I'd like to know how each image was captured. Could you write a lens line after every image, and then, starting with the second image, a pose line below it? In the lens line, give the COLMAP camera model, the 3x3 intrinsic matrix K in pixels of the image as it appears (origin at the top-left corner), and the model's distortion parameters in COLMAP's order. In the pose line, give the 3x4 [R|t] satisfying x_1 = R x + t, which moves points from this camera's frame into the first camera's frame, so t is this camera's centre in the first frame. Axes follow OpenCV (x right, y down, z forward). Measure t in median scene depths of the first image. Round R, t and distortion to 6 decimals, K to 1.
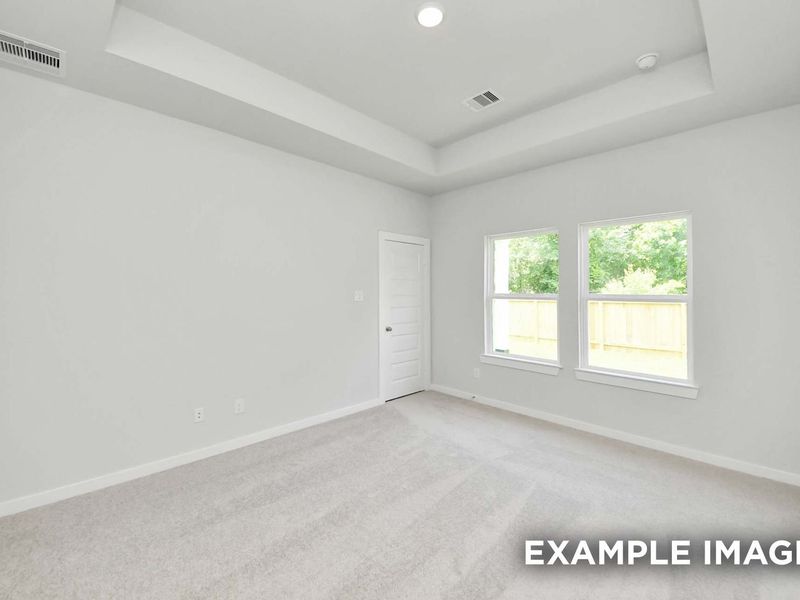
lens RADIAL K [[336.1, 0, 400.0], [0, 336.1, 300.0], [0, 0, 1]] dist [0.025150, -0.000293]
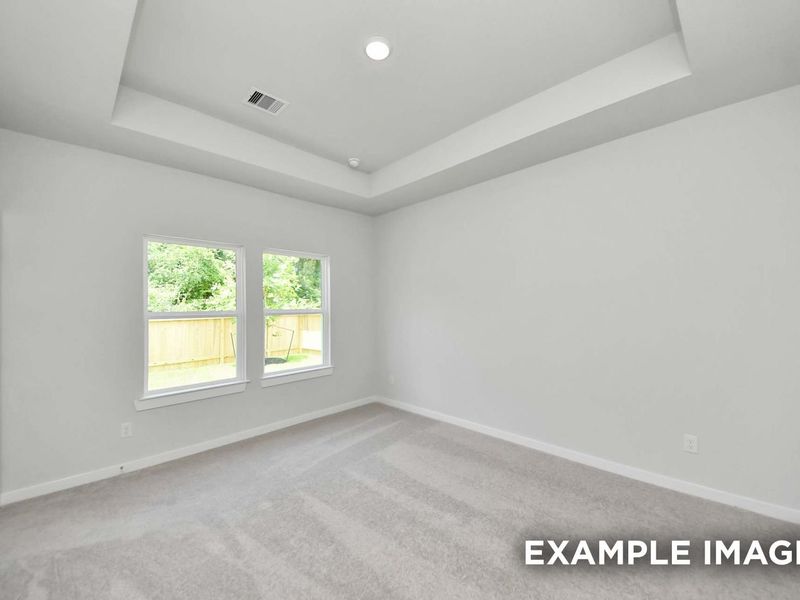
lens RADIAL K [[326.6, 0, 395.3], [0, 326.6, 305.2], [0, 0, 1]] dist [0.024594, -0.000130]
pose [[0.025315, 0.001571, 0.999678, -0.497245], [0.033749, 0.999427, -0.002425, -0.016930], [-0.999110, 0.033800, 0.025248, 0.501699]]
